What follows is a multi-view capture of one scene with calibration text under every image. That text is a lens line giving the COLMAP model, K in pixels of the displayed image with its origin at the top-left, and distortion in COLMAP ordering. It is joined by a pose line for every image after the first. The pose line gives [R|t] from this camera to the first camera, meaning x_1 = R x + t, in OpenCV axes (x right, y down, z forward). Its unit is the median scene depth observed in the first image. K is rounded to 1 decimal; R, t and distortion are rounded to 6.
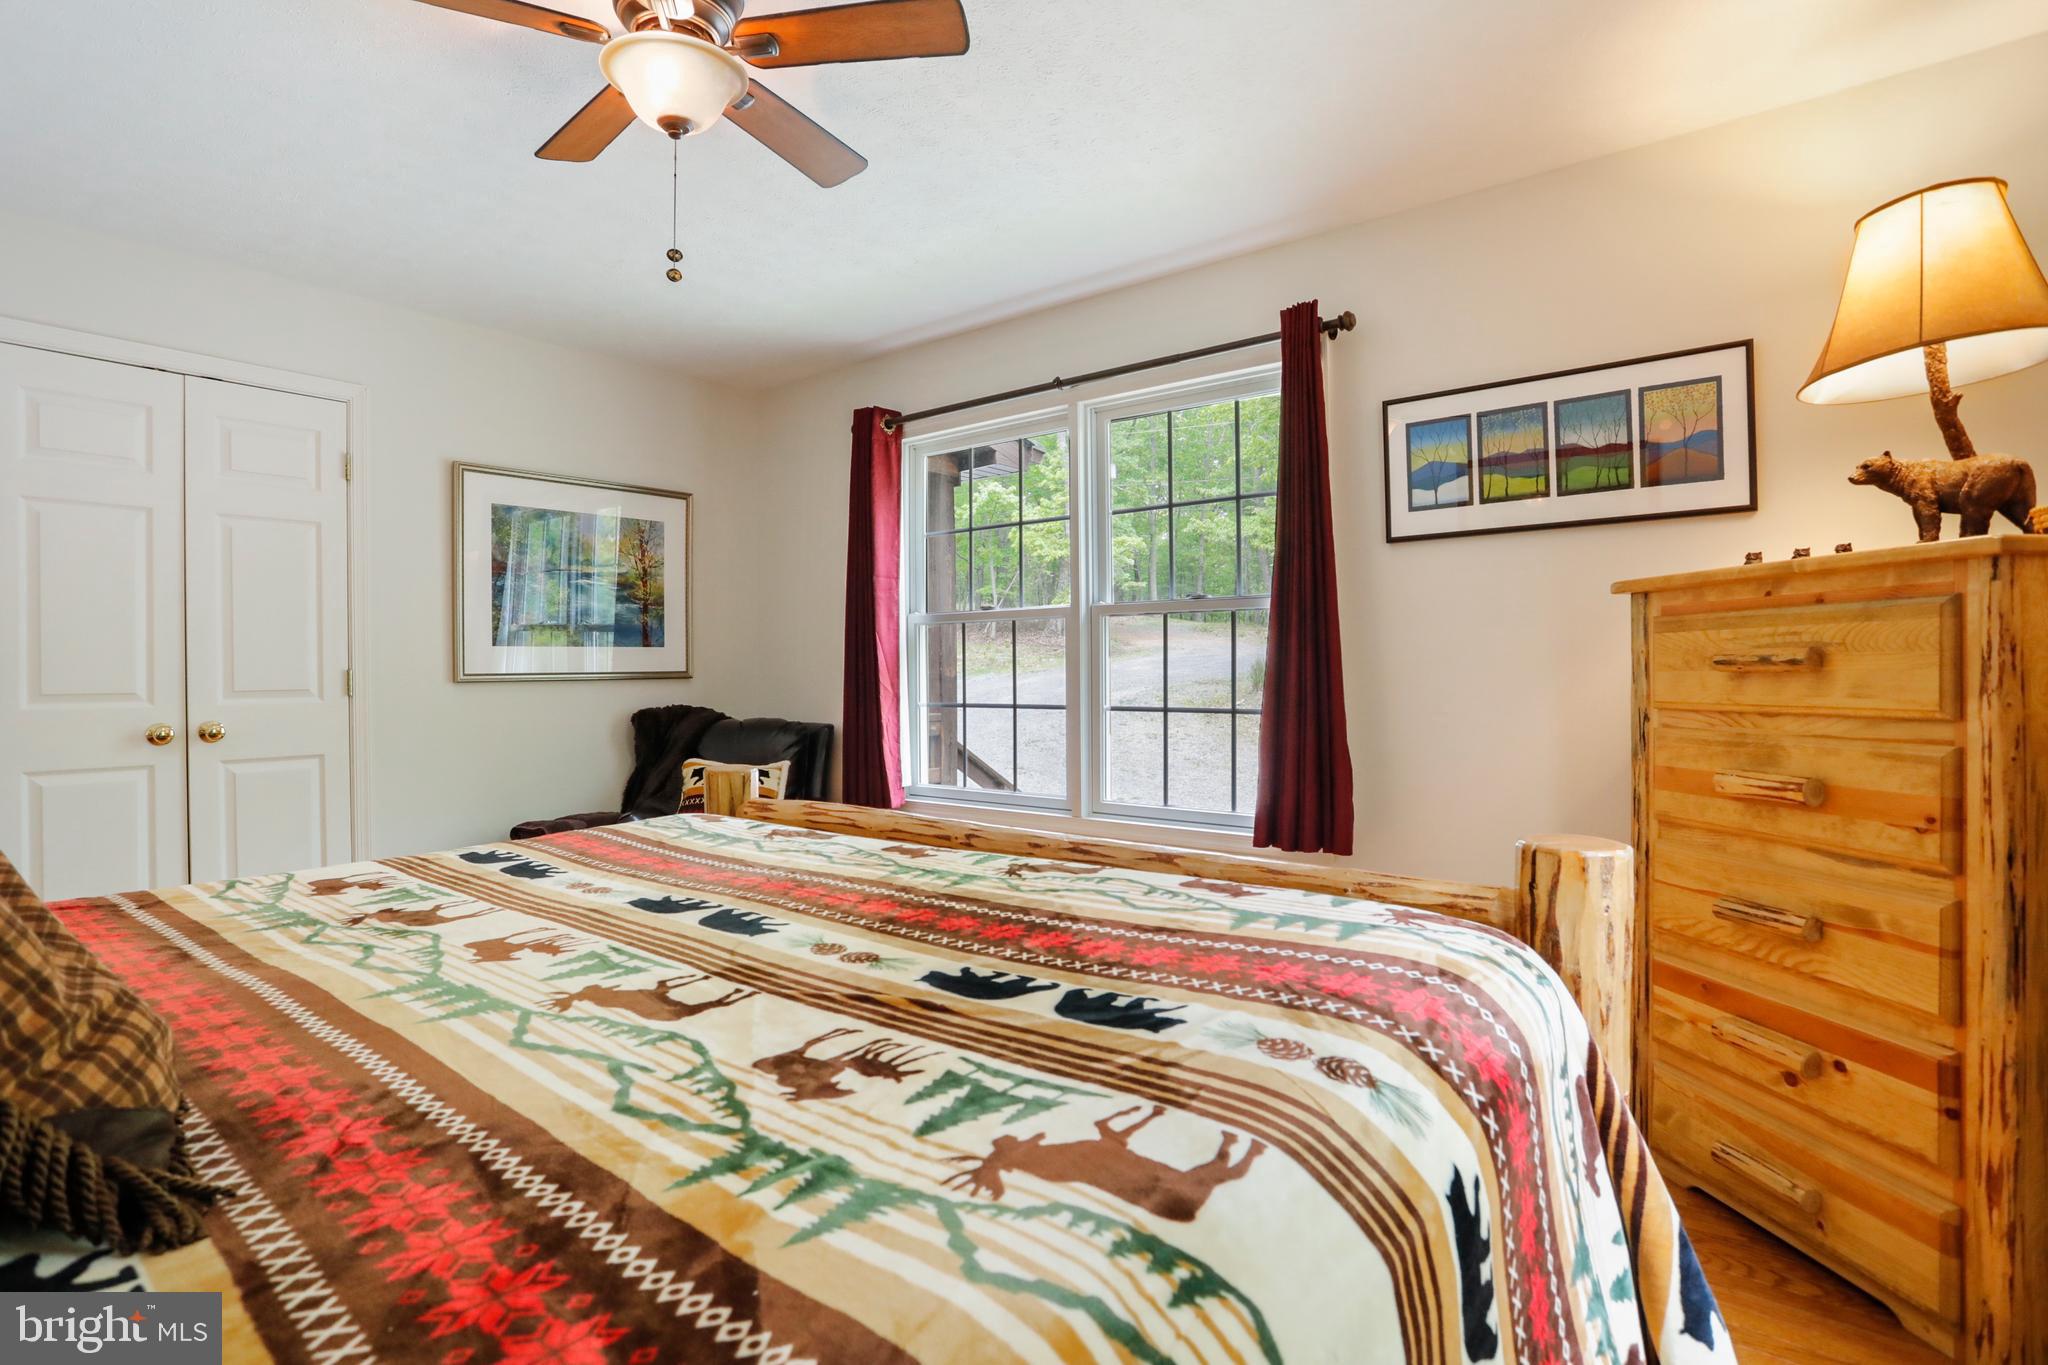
lens RADIAL K [[1030.7, 0, 1008.1], [0, 1030.7, 679.5], [0, 0, 1]] dist [-0.074280, 0.033933]
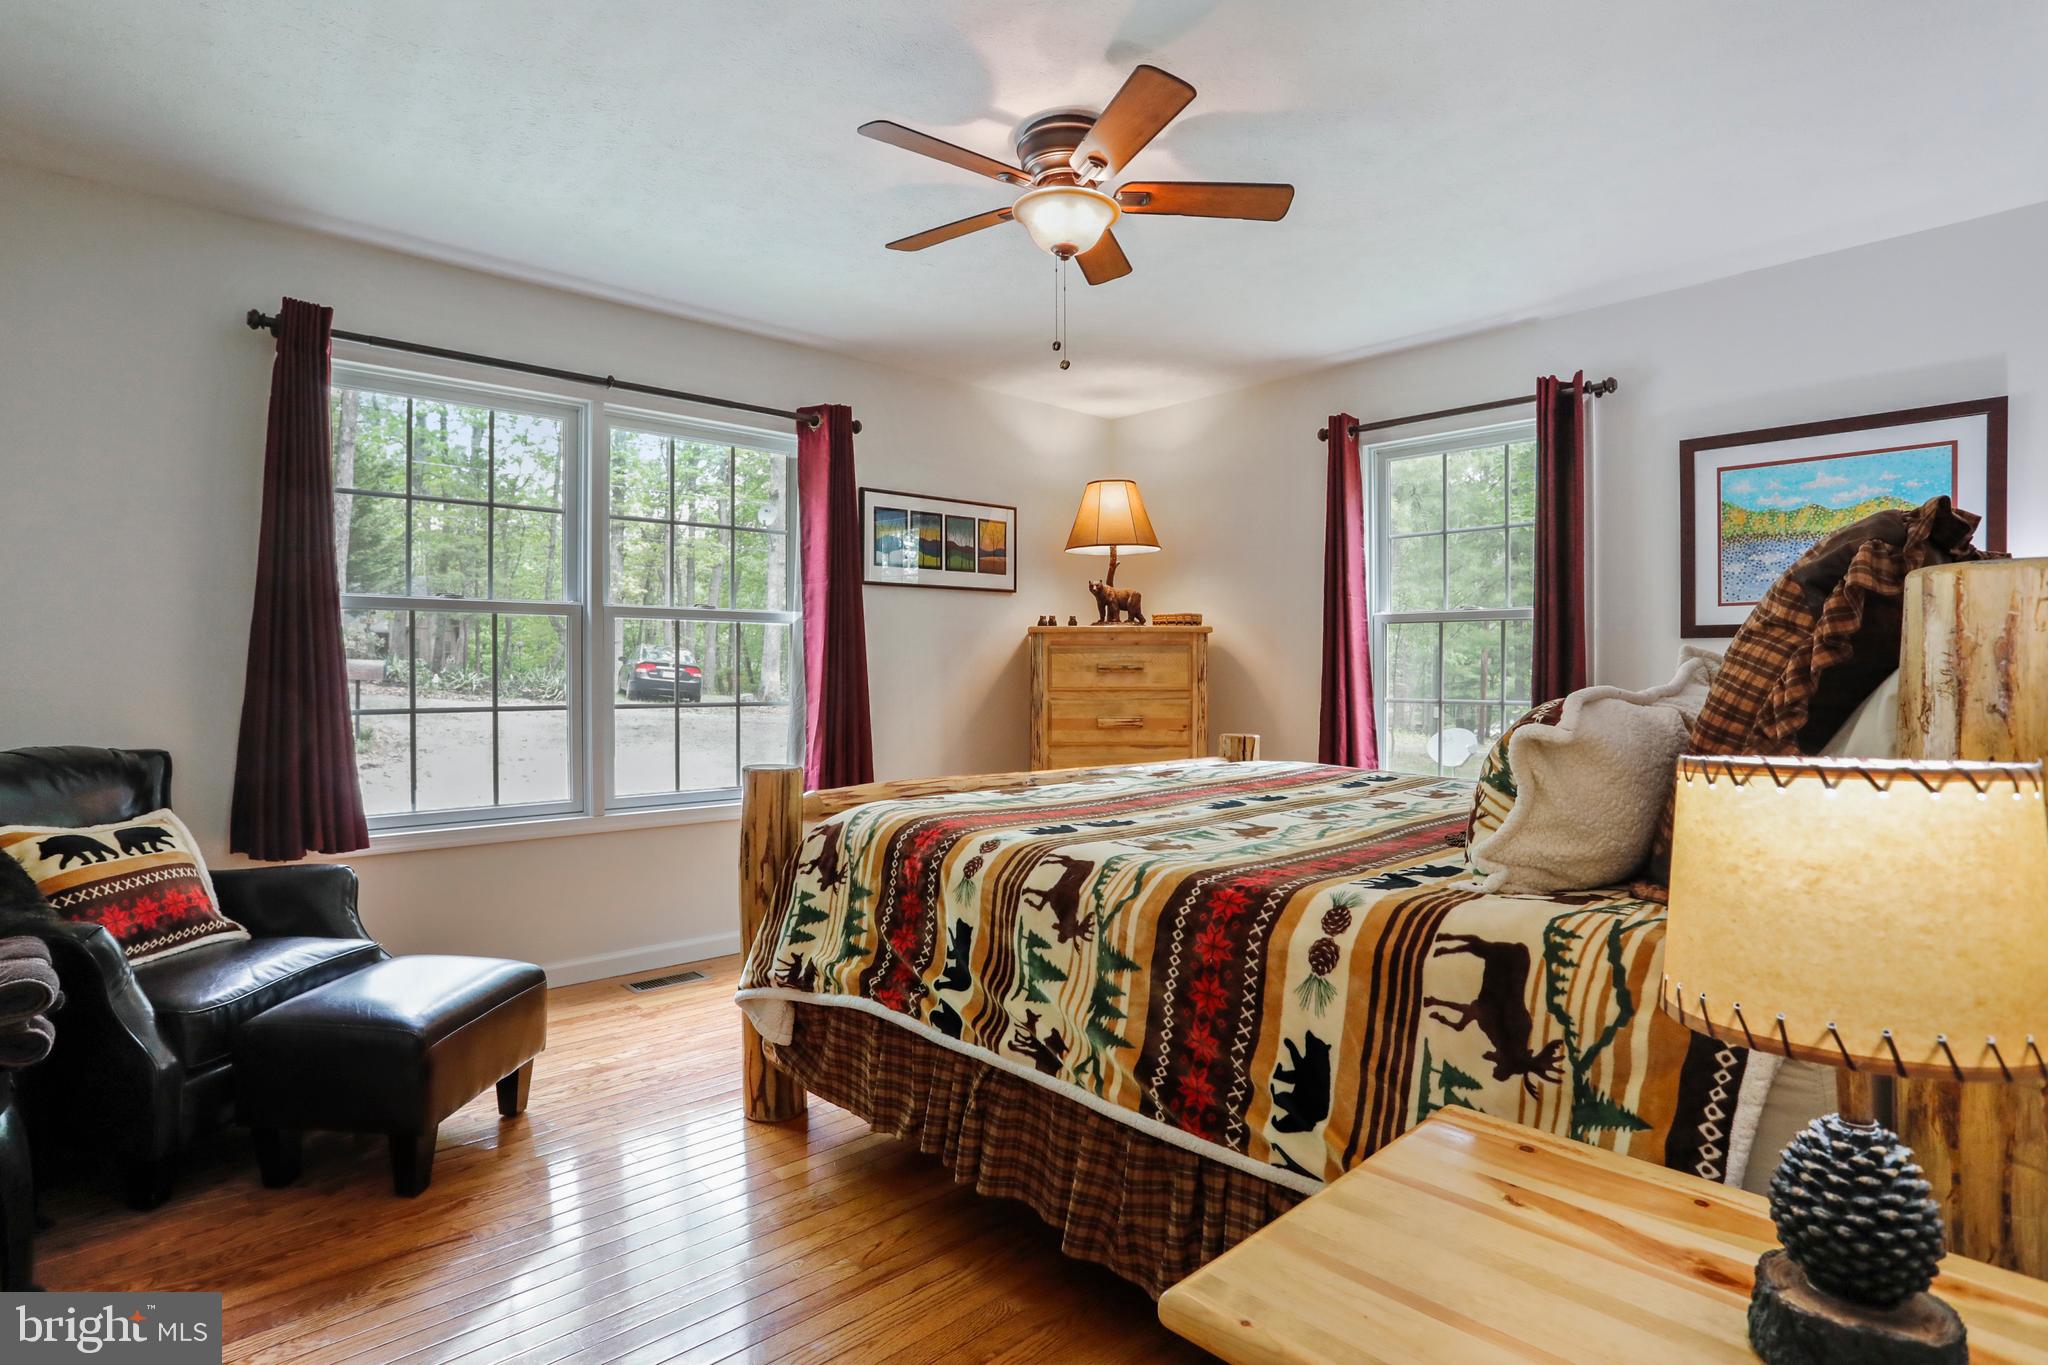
lens RADIAL K [[1030.7, 0, 1008.1], [0, 1030.7, 679.5], [0, 0, 1]] dist [-0.074280, 0.033933]
pose [[0.155007, 0.003460, 0.987907, -1.281309], [0.008949, 0.999948, -0.004907, 0.014279], [-0.987873, 0.009602, 0.154968, 0.688045]]
